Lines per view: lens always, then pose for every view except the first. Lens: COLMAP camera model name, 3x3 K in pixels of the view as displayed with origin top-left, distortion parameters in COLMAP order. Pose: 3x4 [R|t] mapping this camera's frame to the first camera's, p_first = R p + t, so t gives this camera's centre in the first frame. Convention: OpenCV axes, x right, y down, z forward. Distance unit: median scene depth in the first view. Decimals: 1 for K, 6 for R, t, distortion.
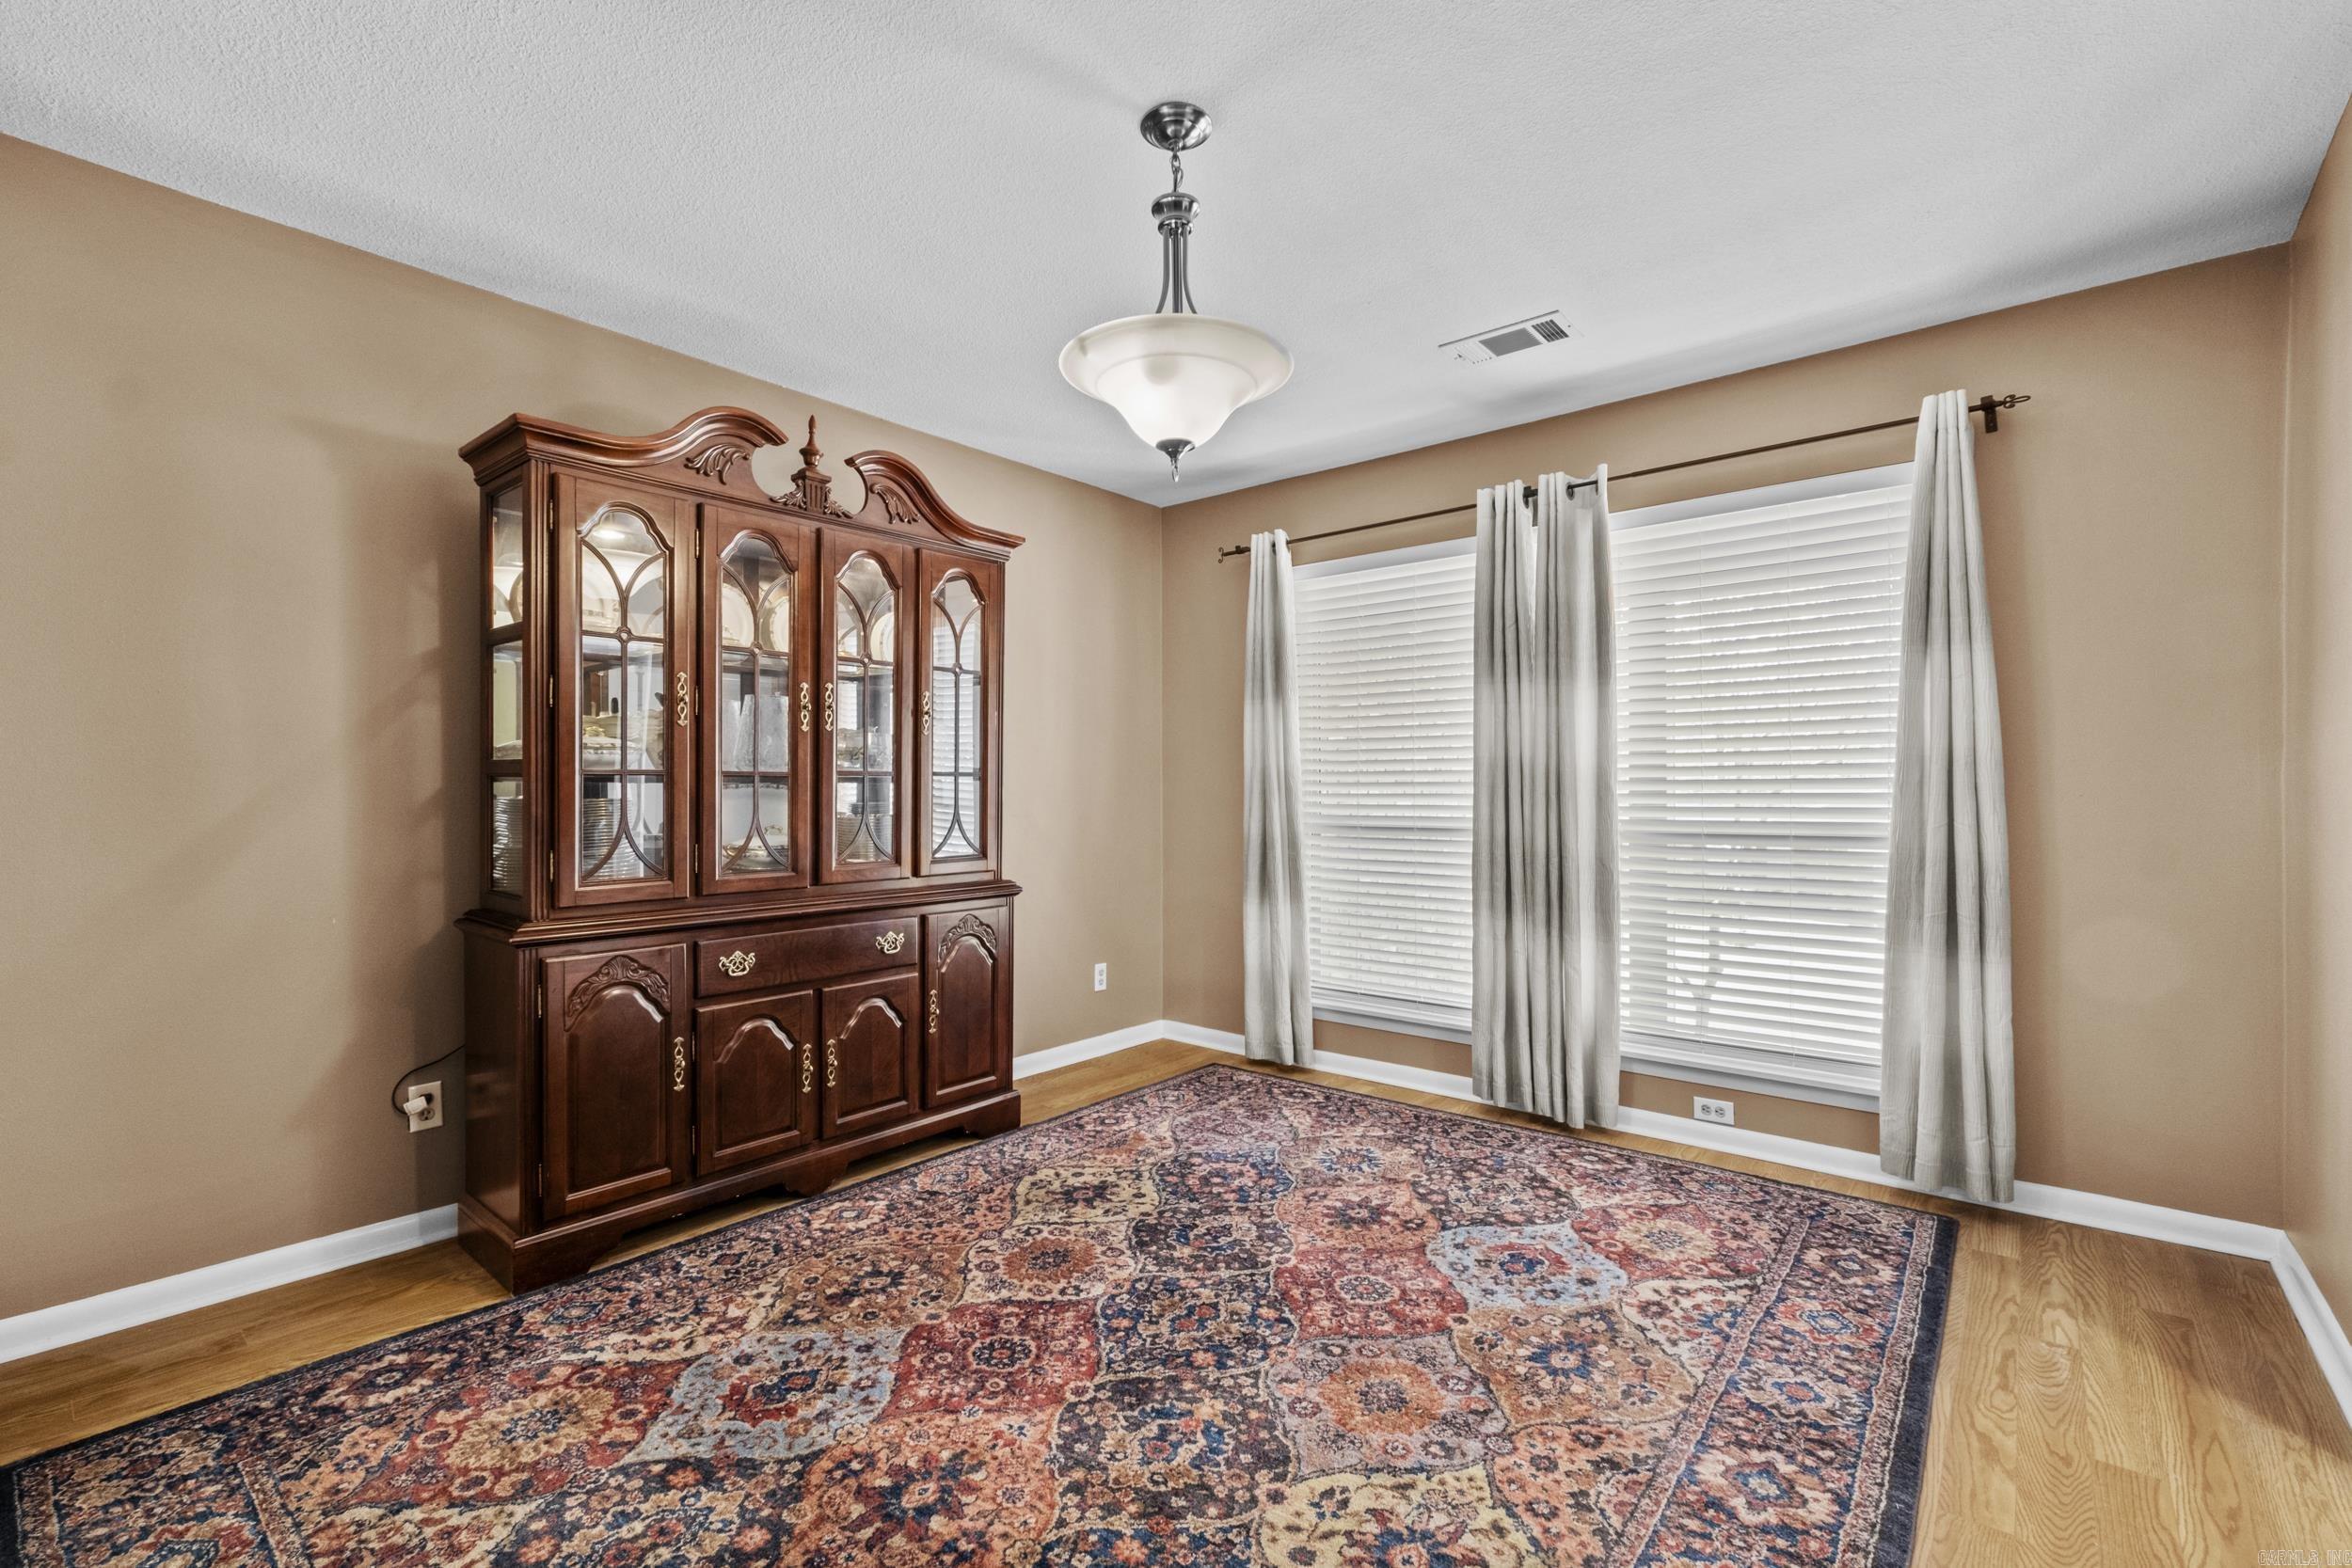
lens RADIAL K [[1018.4, 0, 1163.0], [0, 1018.4, 778.5], [0, 0, 1]] dist [-0.002948, -0.001110]
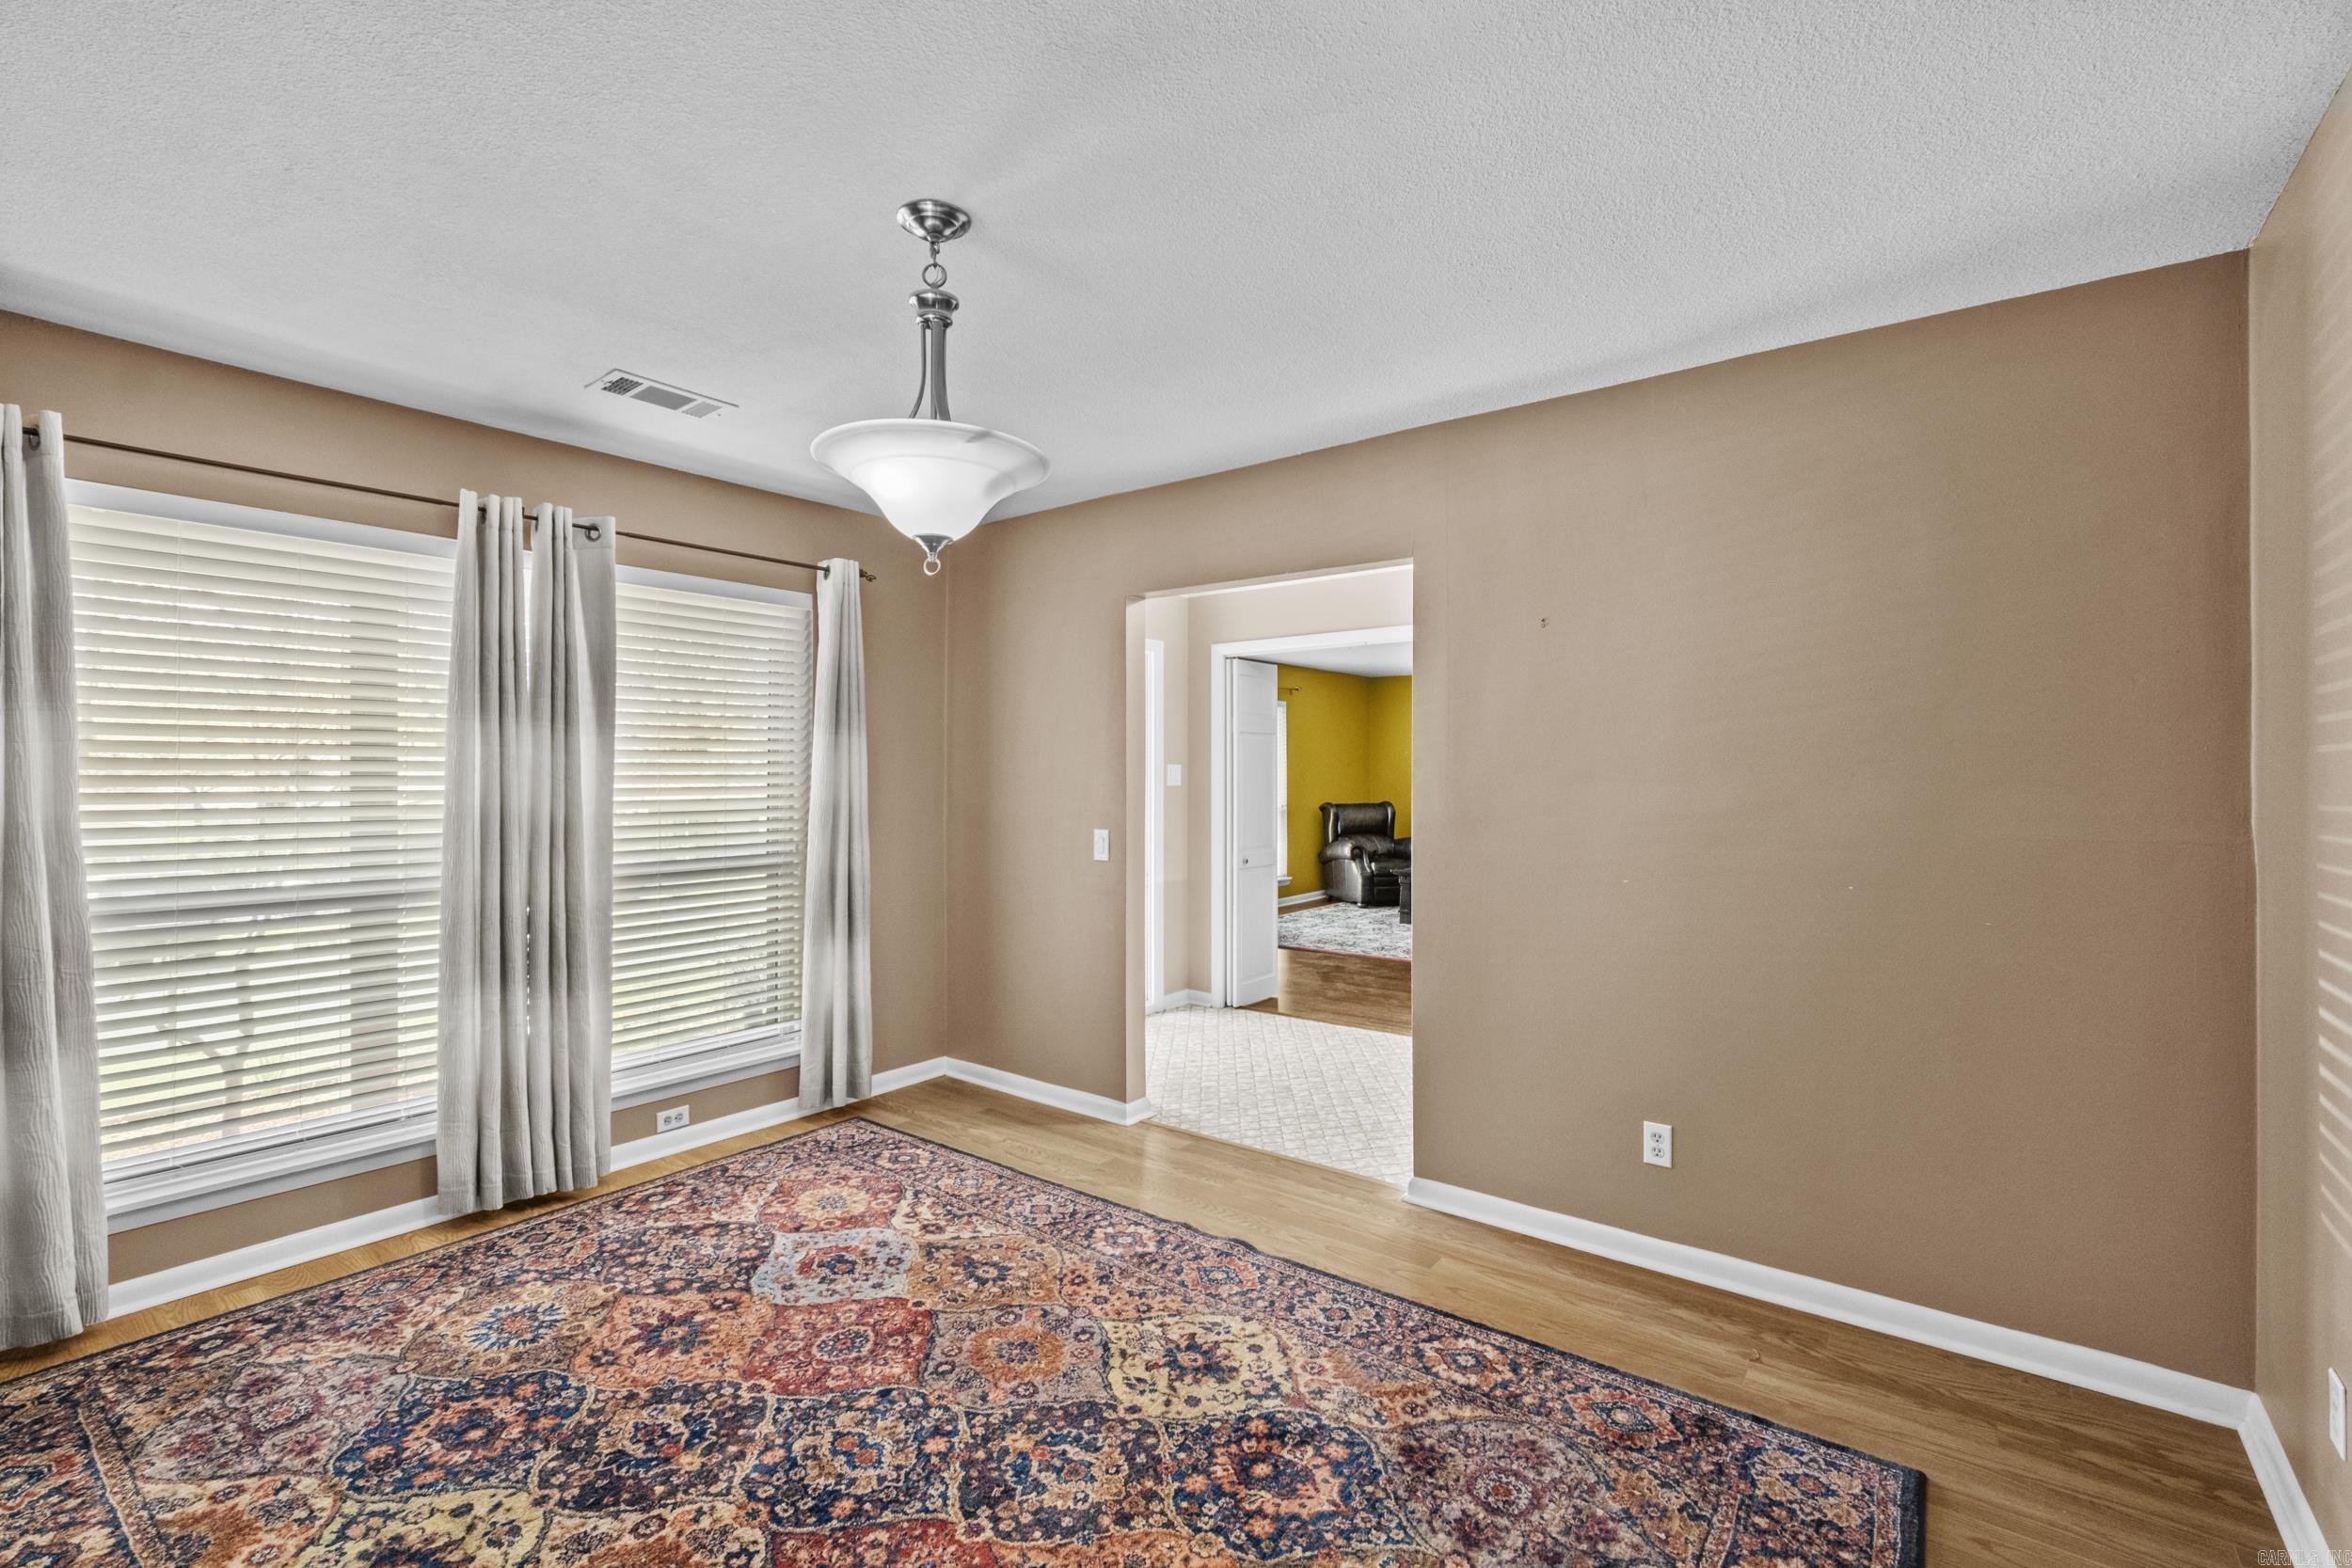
lens RADIAL K [[1018.4, 0, 1163.0], [0, 1018.4, 778.5], [0, 0, 1]] dist [-0.002948, -0.001110]
pose [[-0.036455, -0.003664, 0.999329, -0.688710], [-0.015728, 0.999872, 0.003093, -0.071295], [-0.999212, -0.015605, -0.036508, 0.577389]]
